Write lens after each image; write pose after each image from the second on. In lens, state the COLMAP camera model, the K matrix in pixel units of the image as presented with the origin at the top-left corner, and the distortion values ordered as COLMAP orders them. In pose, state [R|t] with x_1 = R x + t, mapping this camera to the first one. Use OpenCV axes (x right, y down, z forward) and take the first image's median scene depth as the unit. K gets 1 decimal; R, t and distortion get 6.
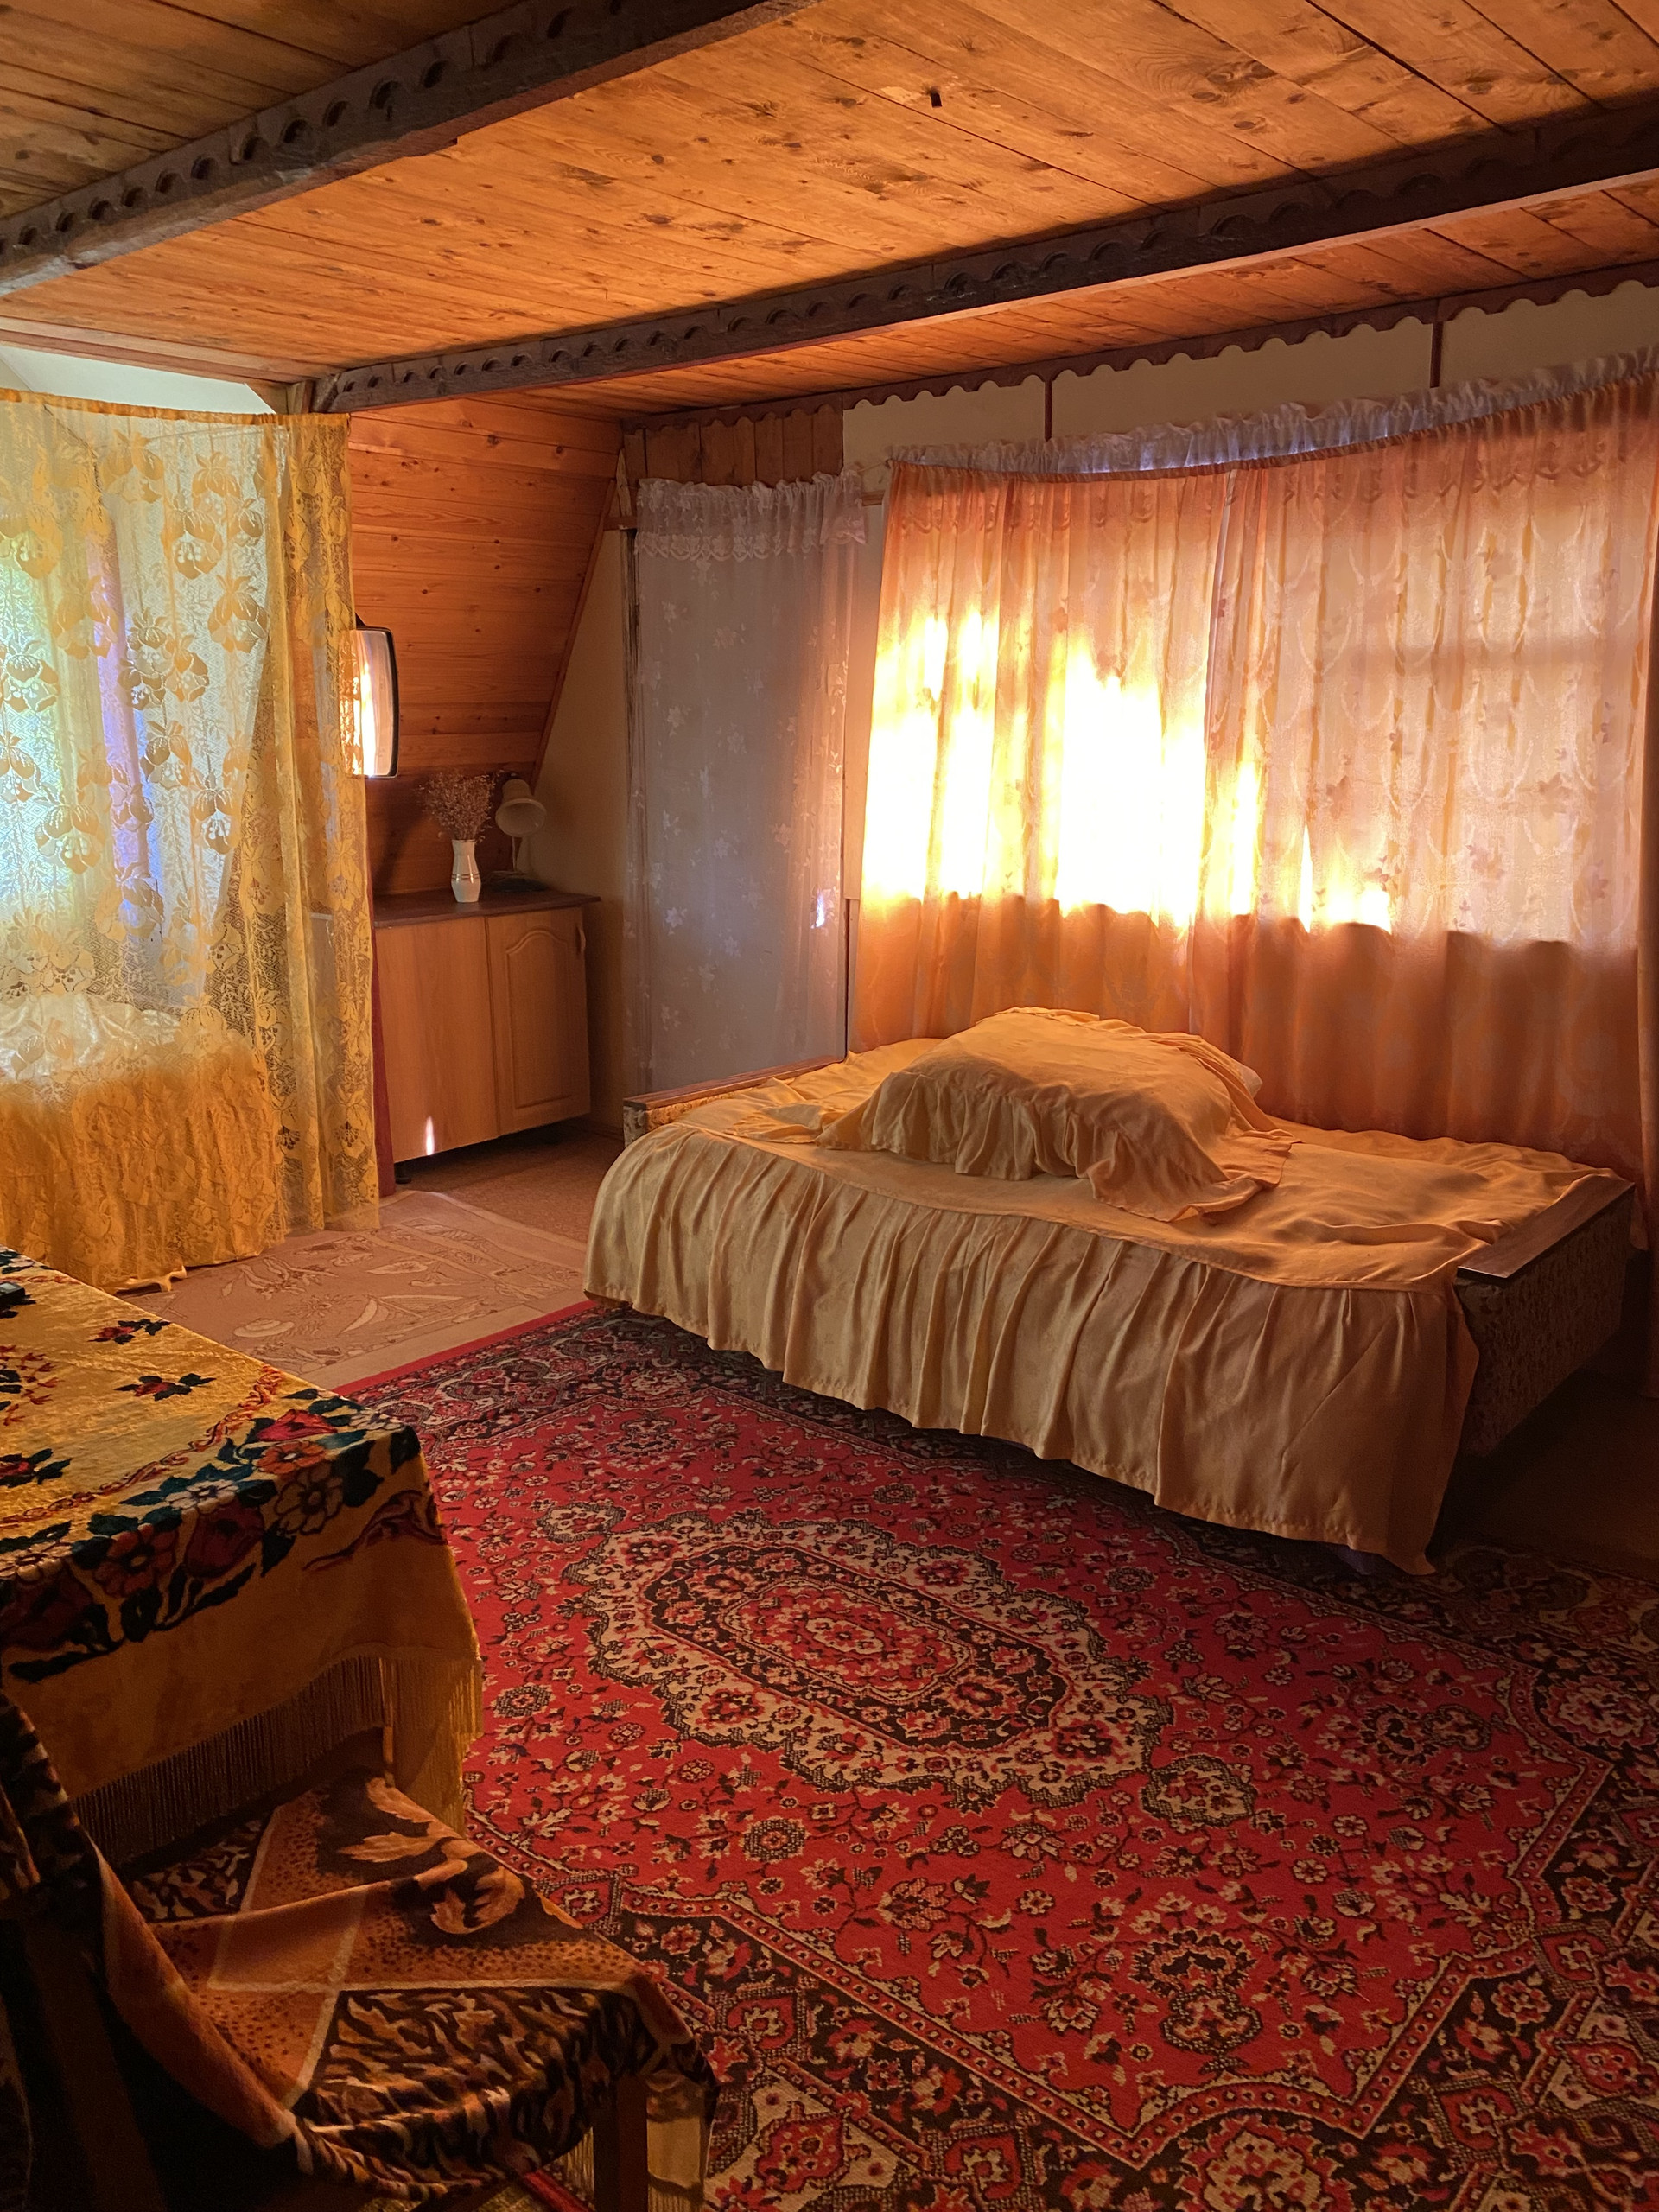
lens RADIAL K [[1684.5, 0, 829.5], [0, 1684.5, 1106.0], [0, 0, 1]] dist [-0.007651, 0.002156]
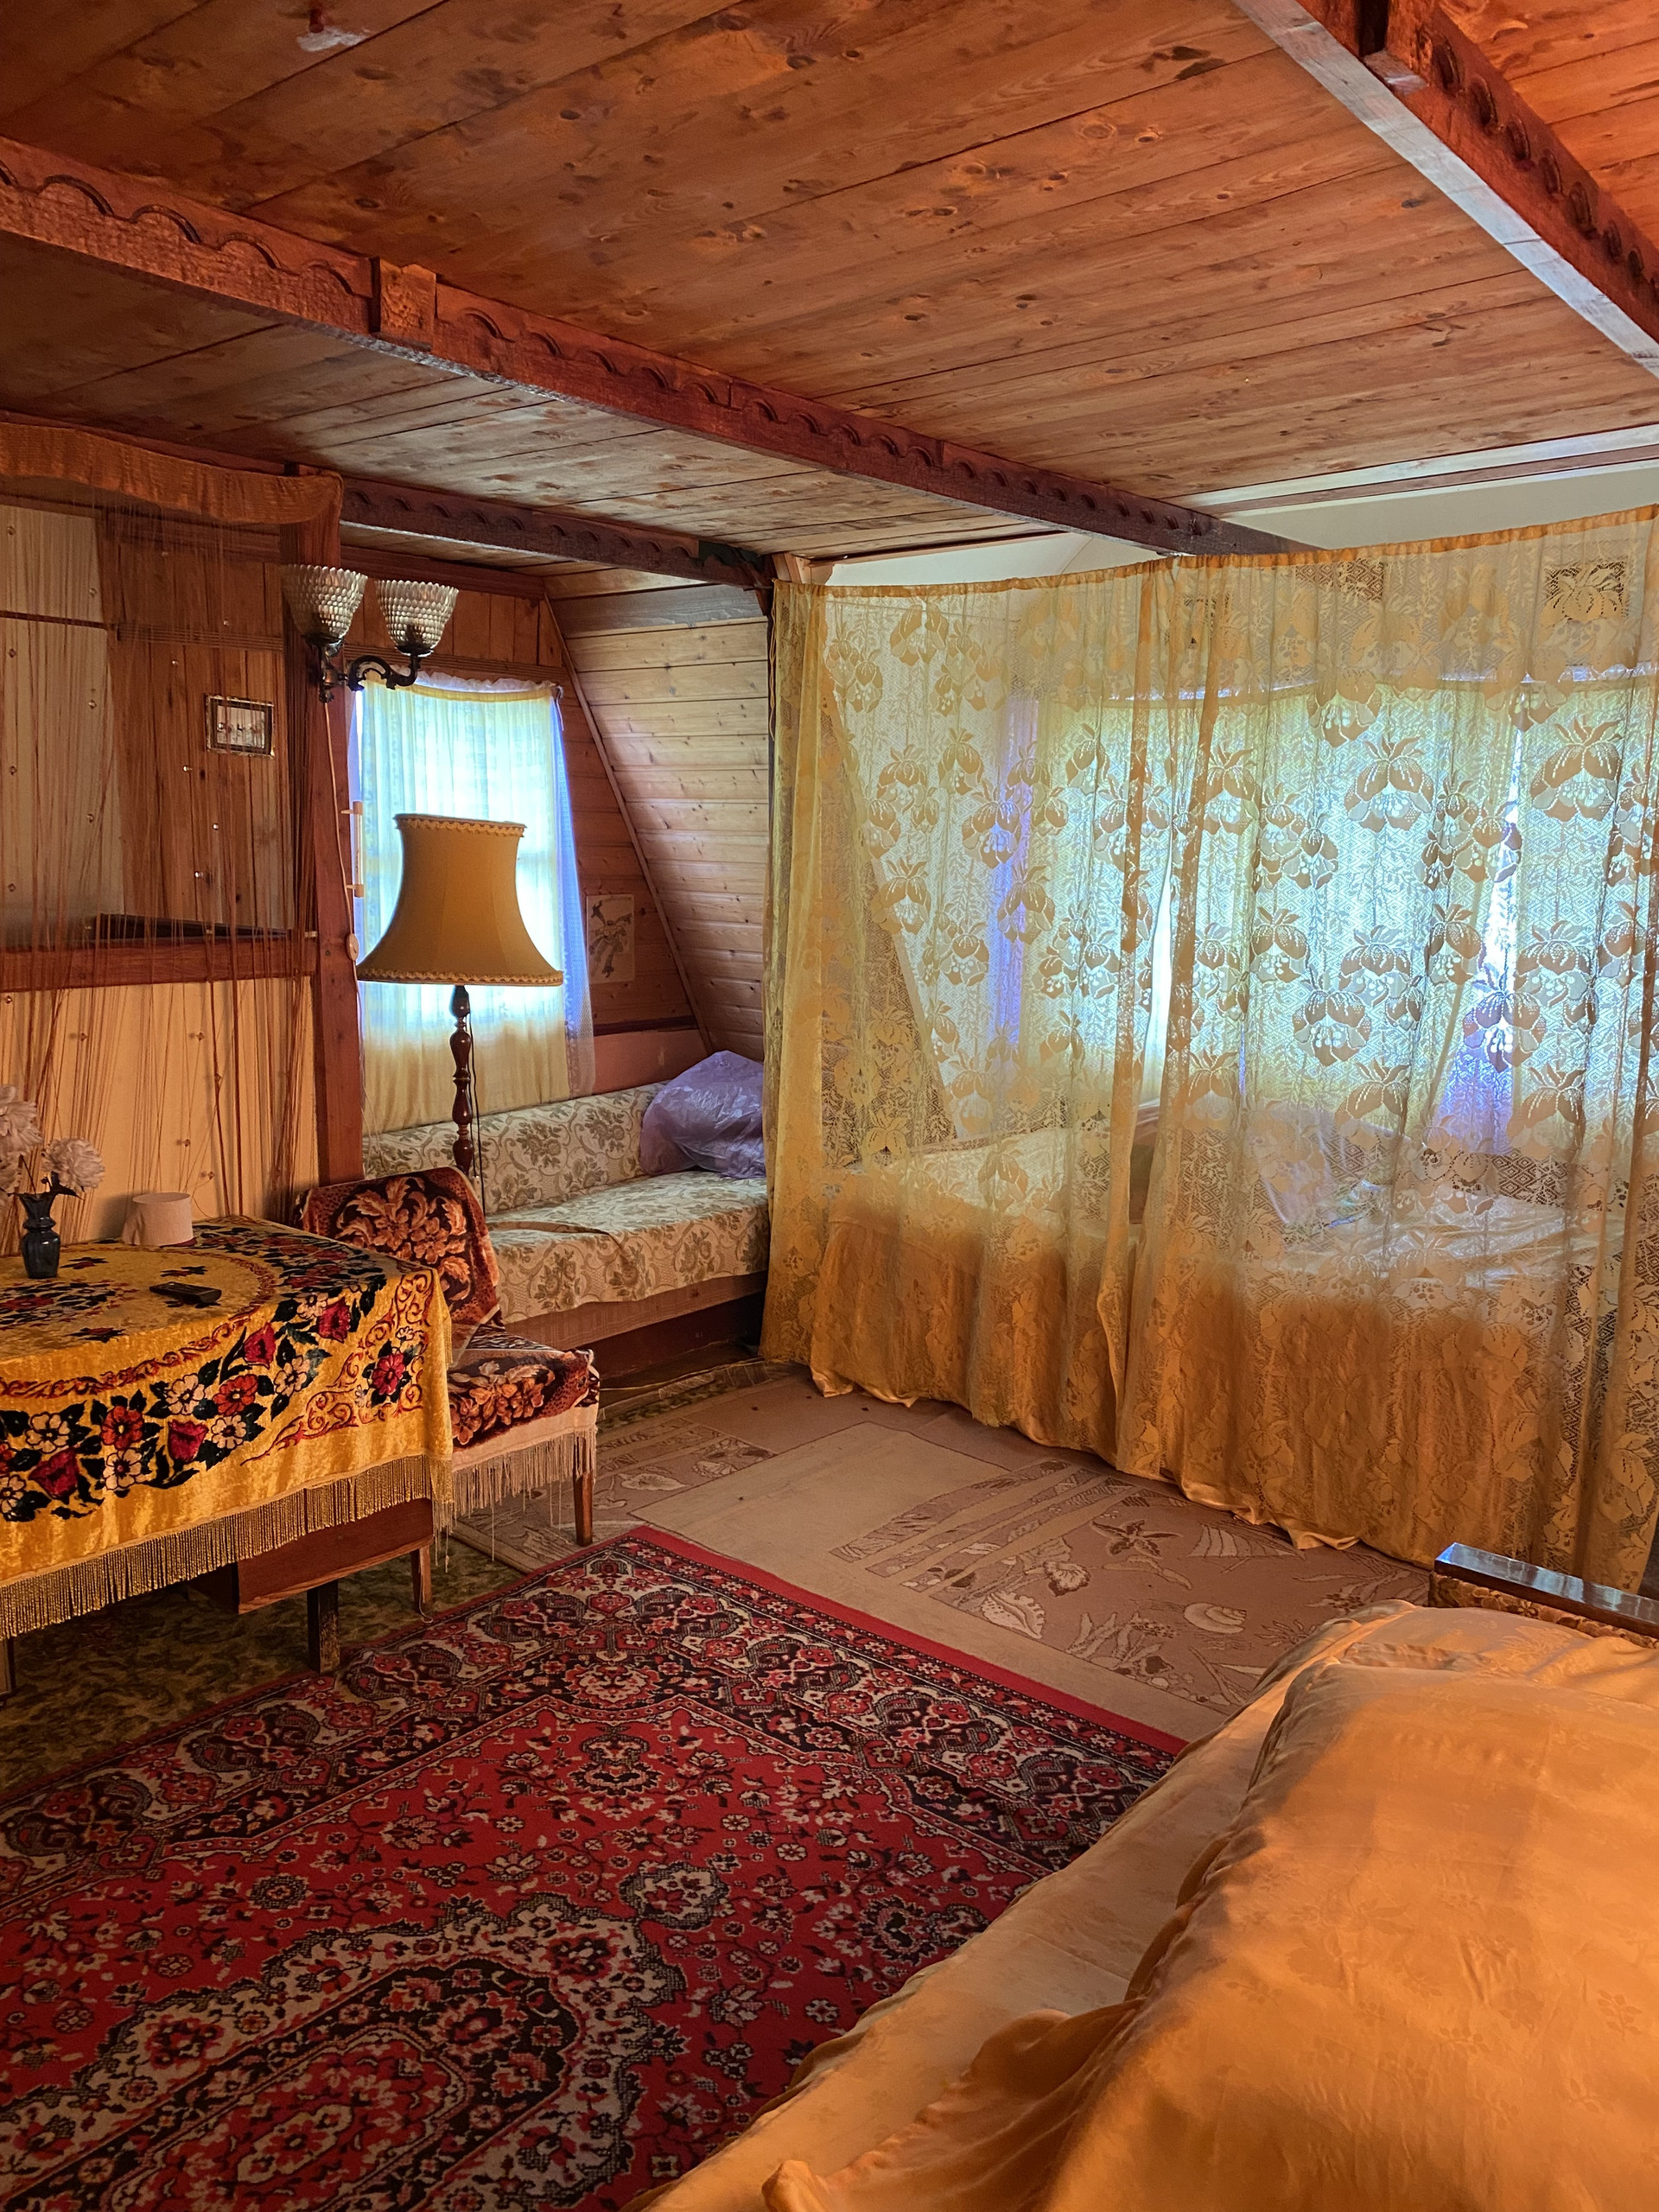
lens RADIAL K [[1668.8, 0, 829.6], [0, 1668.8, 1019.9], [0, 0, 1]] dist [0.000352, 0.006531]
pose [[0.020462, 0.119237, -0.992655, 0.630994], [-0.241244, 0.964115, 0.110836, -0.280028], [0.970249, 0.237204, 0.048493, 0.978624]]
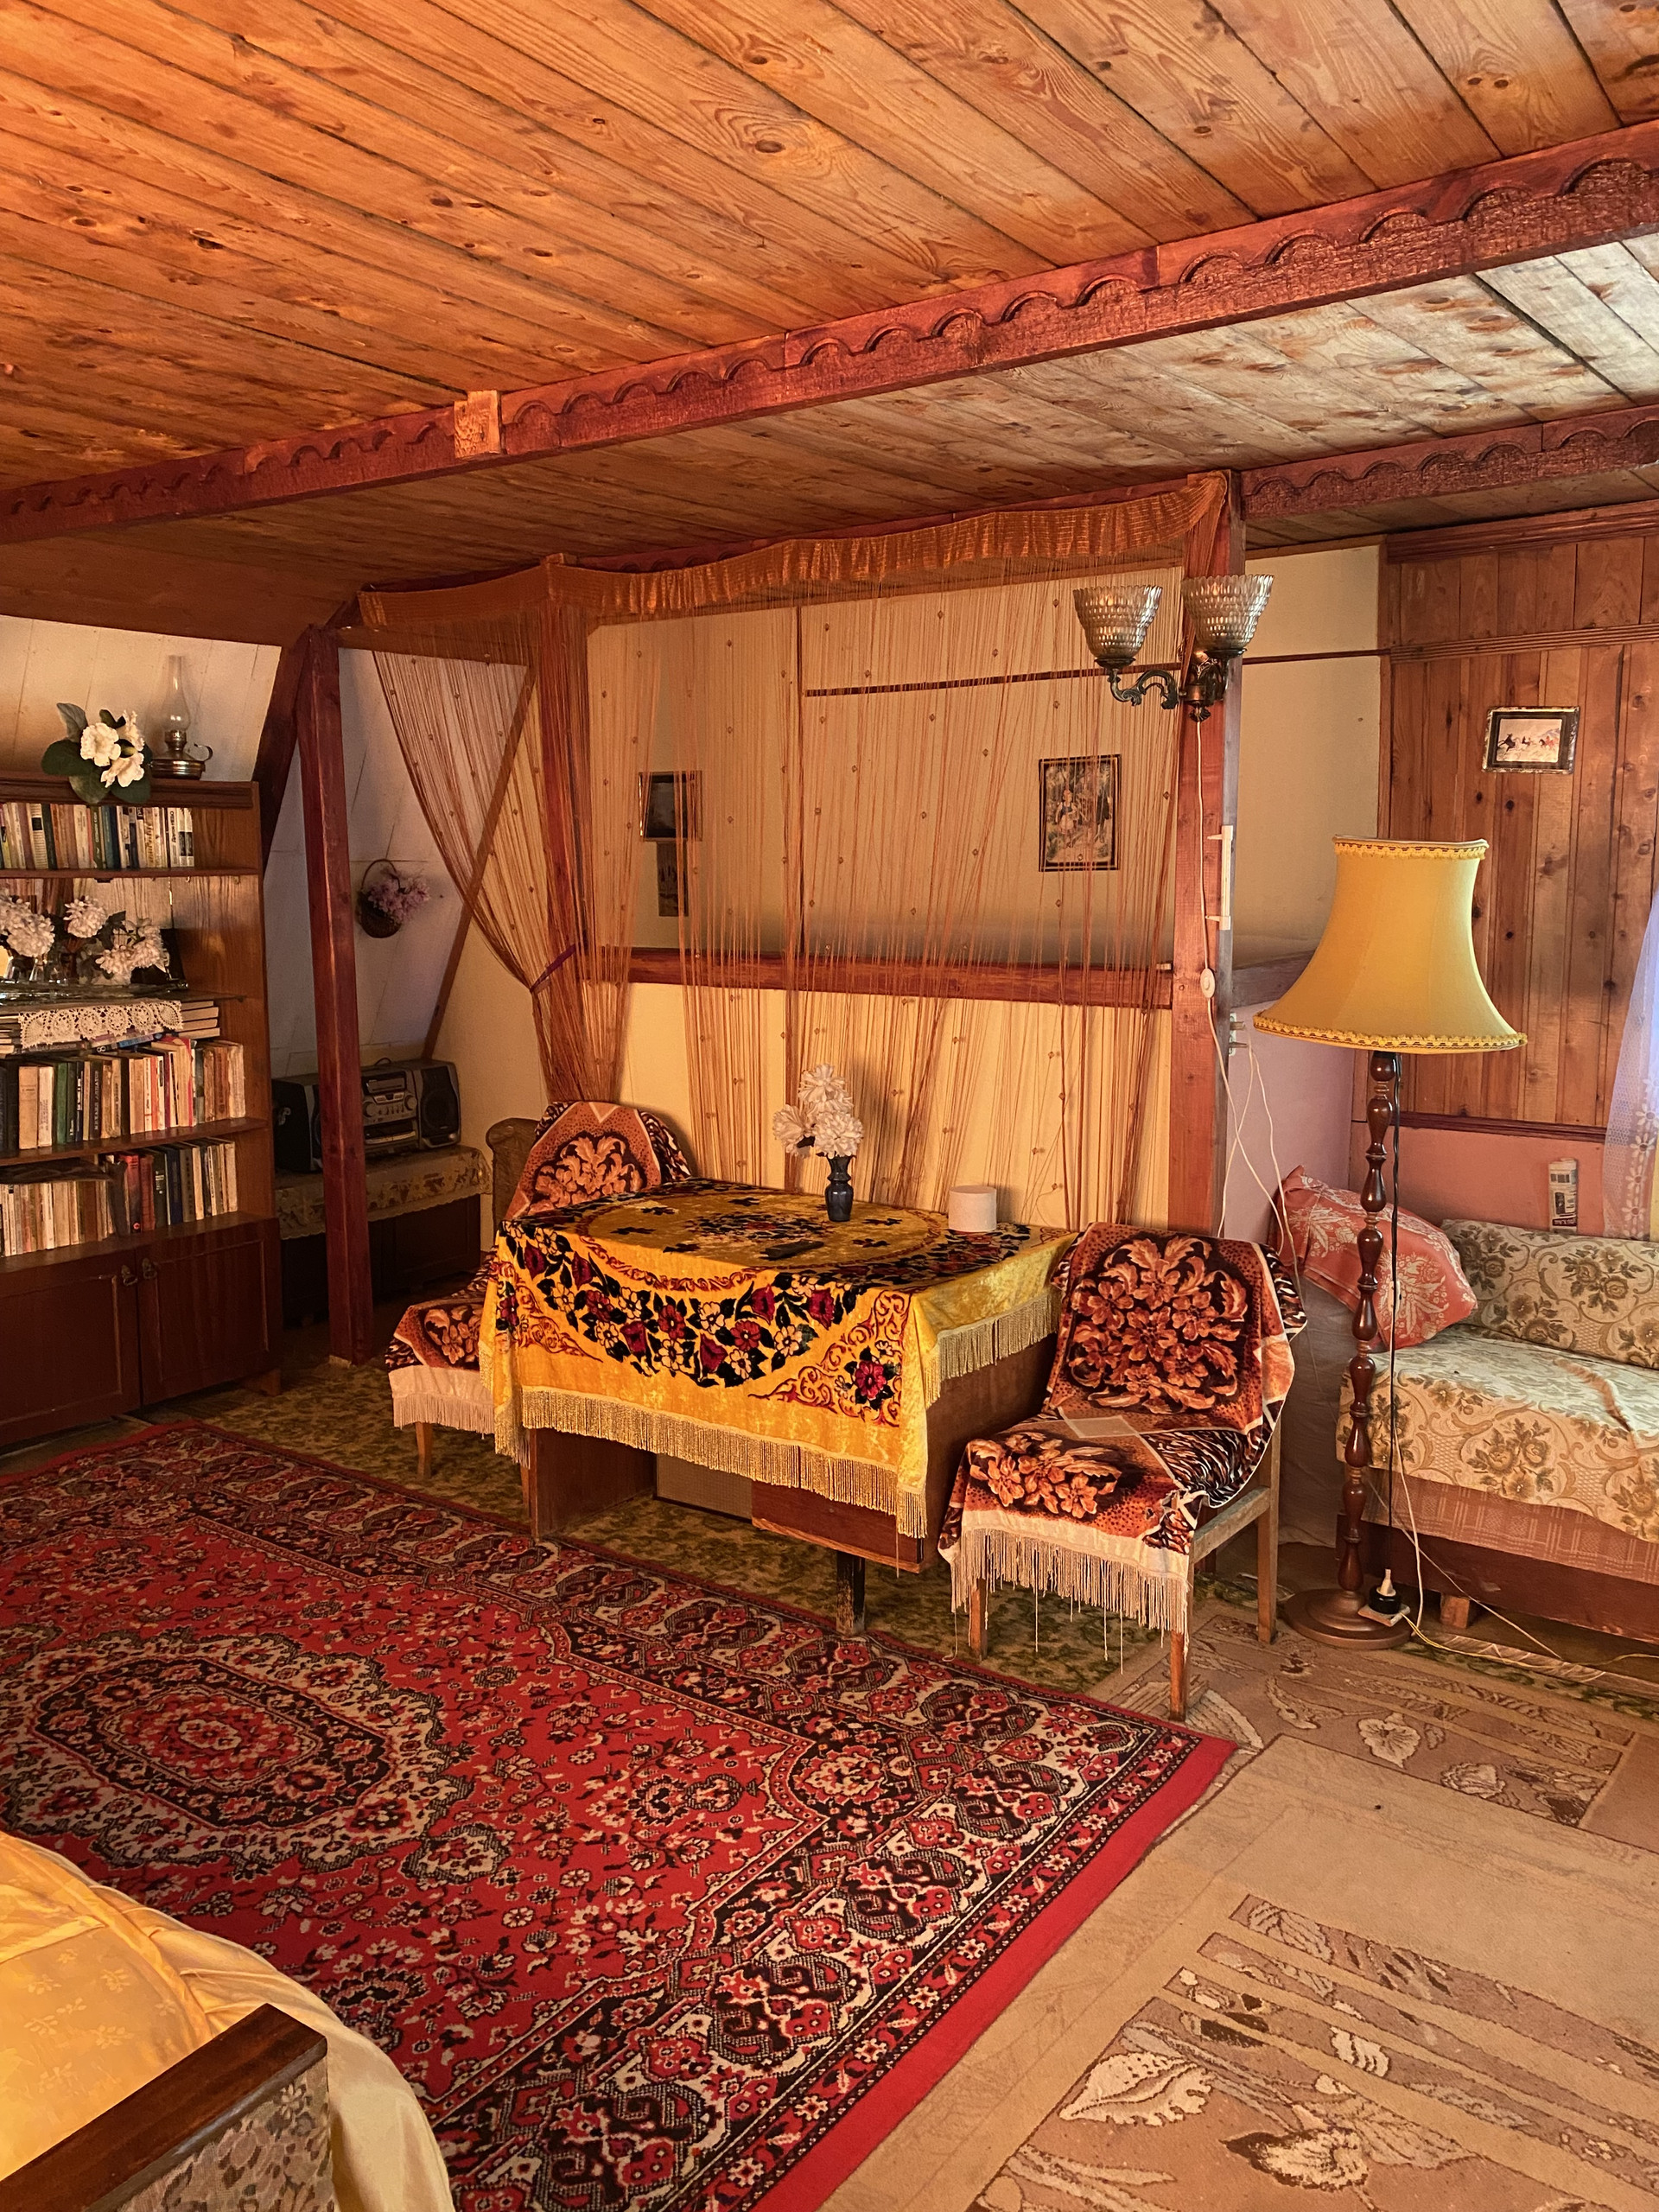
lens RADIAL K [[1693.9, 0, 872.1], [0, 1693.9, 1040.1], [0, 0, 1]] dist [0.064313, -0.076414]
pose [[-0.992797, 0.024252, -0.117330, -0.278573], [-0.015402, 0.945338, 0.325729, -0.456329], [0.118816, 0.325190, -0.938155, 1.794893]]
